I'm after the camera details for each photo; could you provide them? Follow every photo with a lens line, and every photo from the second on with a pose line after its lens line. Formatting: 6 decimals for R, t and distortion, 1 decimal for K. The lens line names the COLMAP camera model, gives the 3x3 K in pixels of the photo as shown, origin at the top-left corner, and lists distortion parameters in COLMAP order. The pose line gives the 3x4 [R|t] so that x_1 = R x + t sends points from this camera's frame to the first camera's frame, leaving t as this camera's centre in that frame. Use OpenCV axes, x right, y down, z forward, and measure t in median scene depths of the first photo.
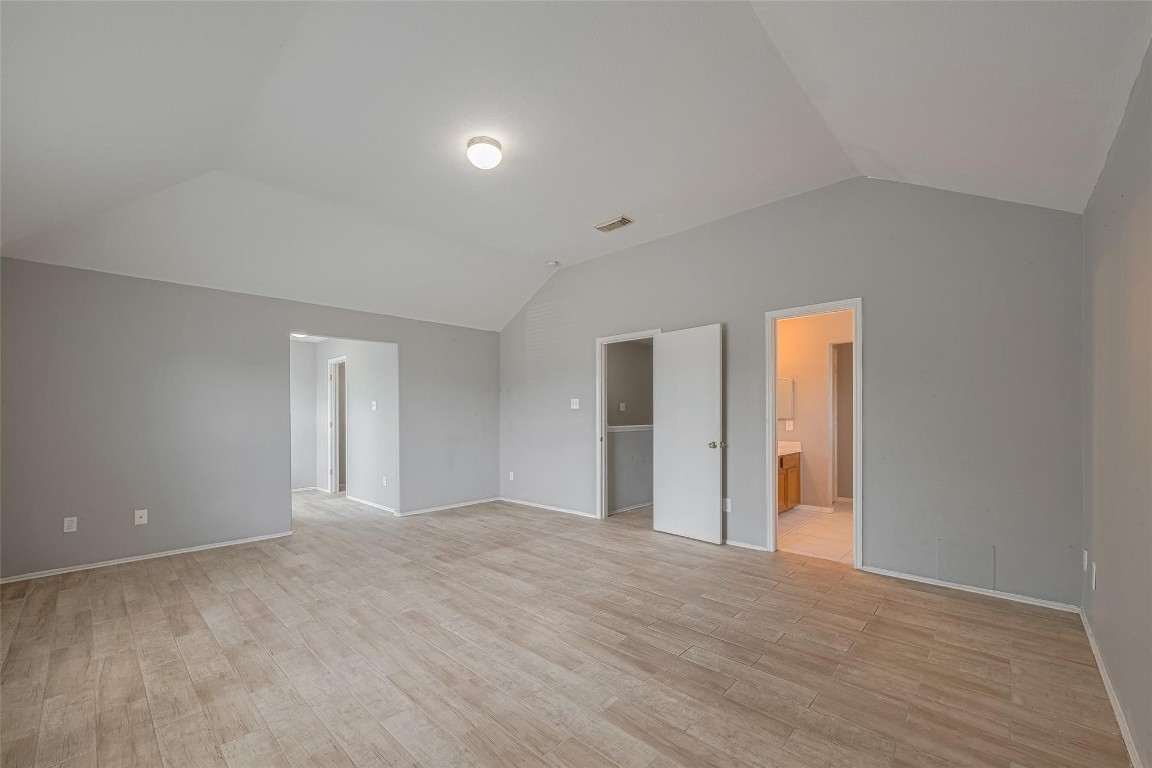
lens RADIAL K [[465.5, 0, 588.7], [0, 465.5, 416.0], [0, 0, 1]] dist [-0.001060, -0.000045]
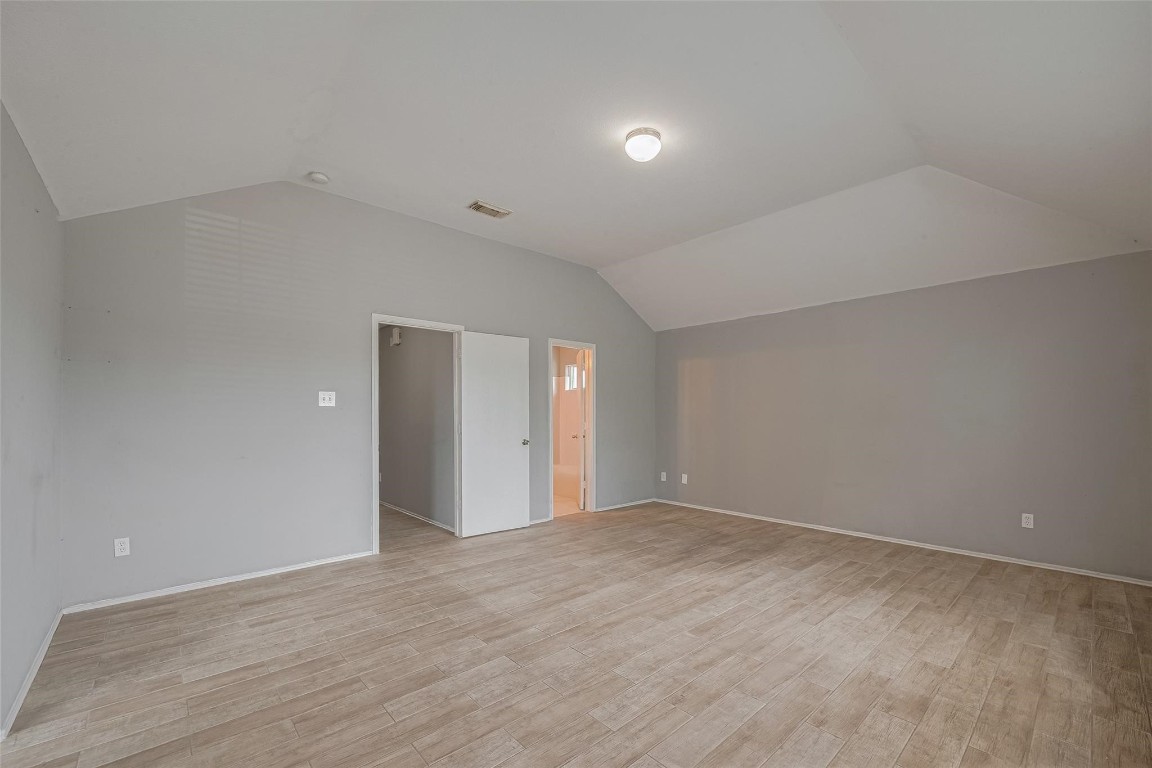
lens RADIAL K [[465.5, 0, 576.2], [0, 465.5, 412.0], [0, 0, 1]] dist [-0.001060, -0.000045]
pose [[0.098161, 0.014423, 0.995066, -1.294404], [0.001892, 0.999890, -0.014679, 0.006327], [-0.995169, 0.003323, 0.098123, 1.123266]]
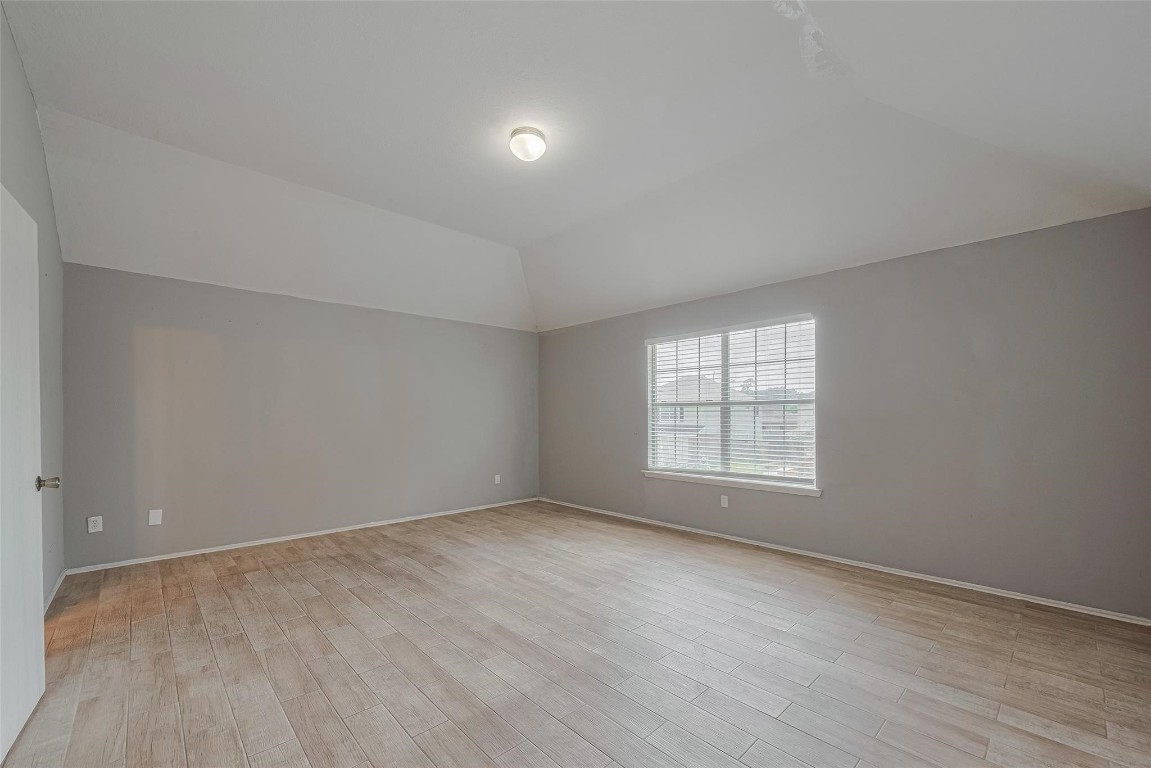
lens RADIAL K [[465.1, 0, 598.0], [0, 465.1, 419.9], [0, 0, 1]] dist [-0.001060, -0.000045]
pose [[-0.998220, 0.007937, 0.059116, -0.455521], [0.008606, 0.999902, 0.011064, 0.000558], [-0.059023, 0.011553, -0.998190, 2.103311]]
